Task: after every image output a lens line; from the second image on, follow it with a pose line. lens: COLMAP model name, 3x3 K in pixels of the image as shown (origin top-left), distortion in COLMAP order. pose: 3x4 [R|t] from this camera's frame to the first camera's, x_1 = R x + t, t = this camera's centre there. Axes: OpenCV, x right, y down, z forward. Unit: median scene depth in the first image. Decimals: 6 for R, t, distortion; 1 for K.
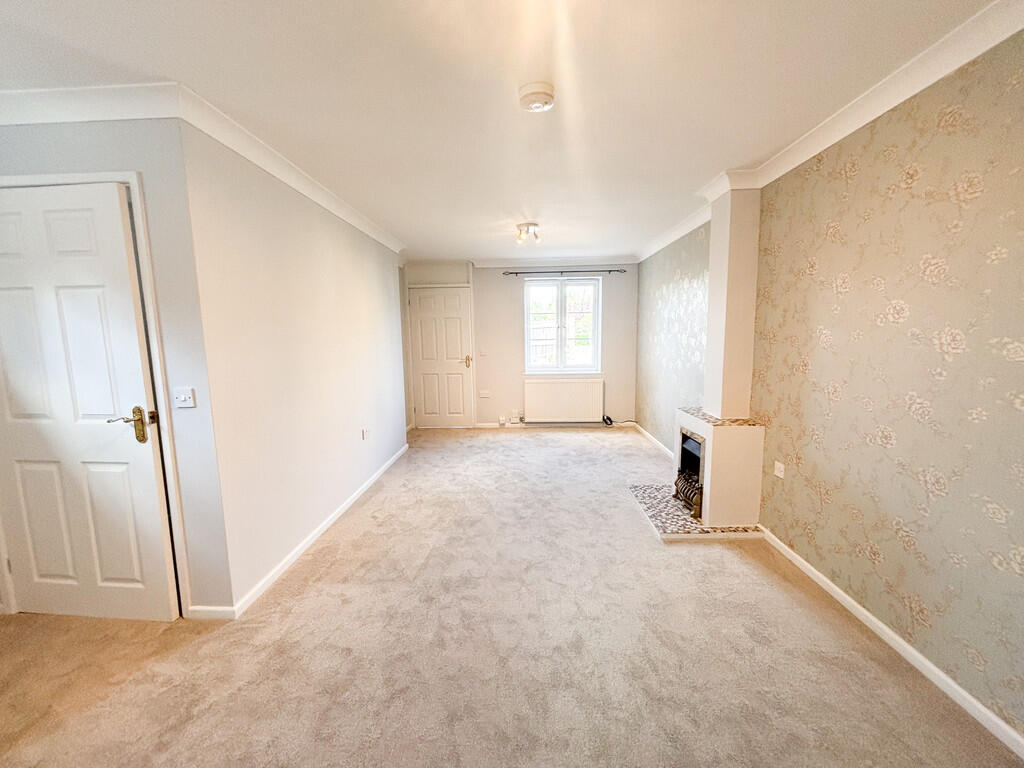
lens RADIAL K [[407.4, 0, 512.0], [0, 407.4, 384.0], [0, 0, 1]] dist [0.001340, -0.000745]
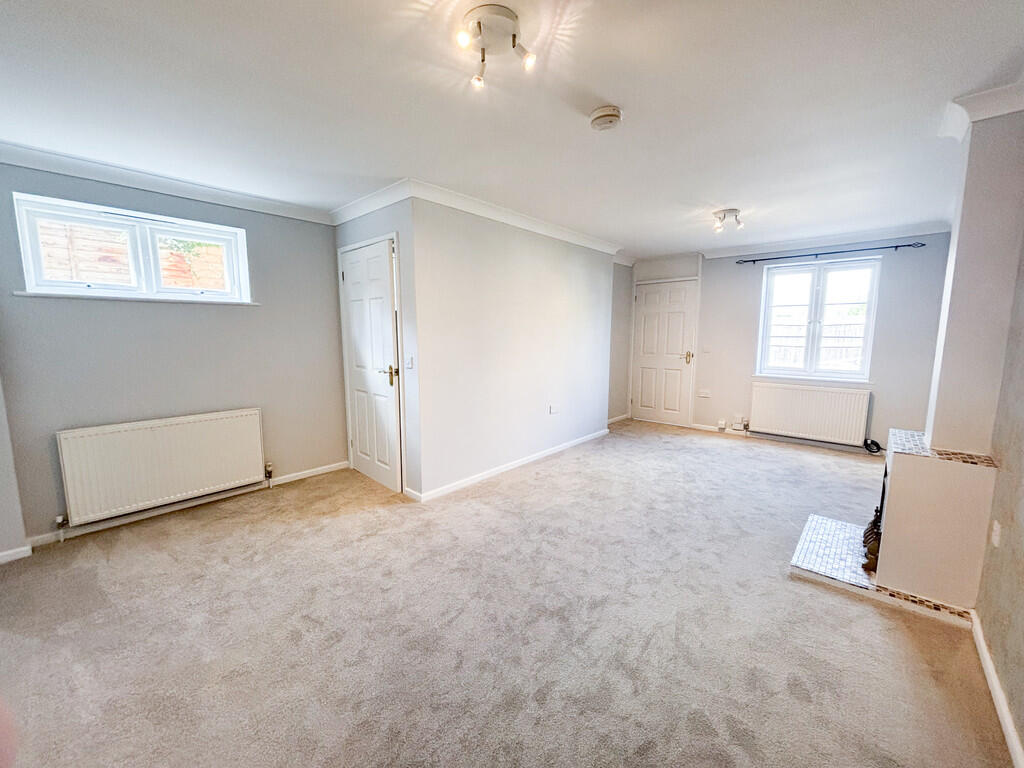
lens RADIAL K [[407.4, 0, 512.0], [0, 407.4, 384.0], [0, 0, 1]] dist [0.001340, -0.000745]
pose [[0.769770, 0.096597, -0.630971, 0.295663], [-0.091642, 0.994967, 0.040520, 0.008640], [0.631709, 0.026632, 0.774748, -0.015330]]
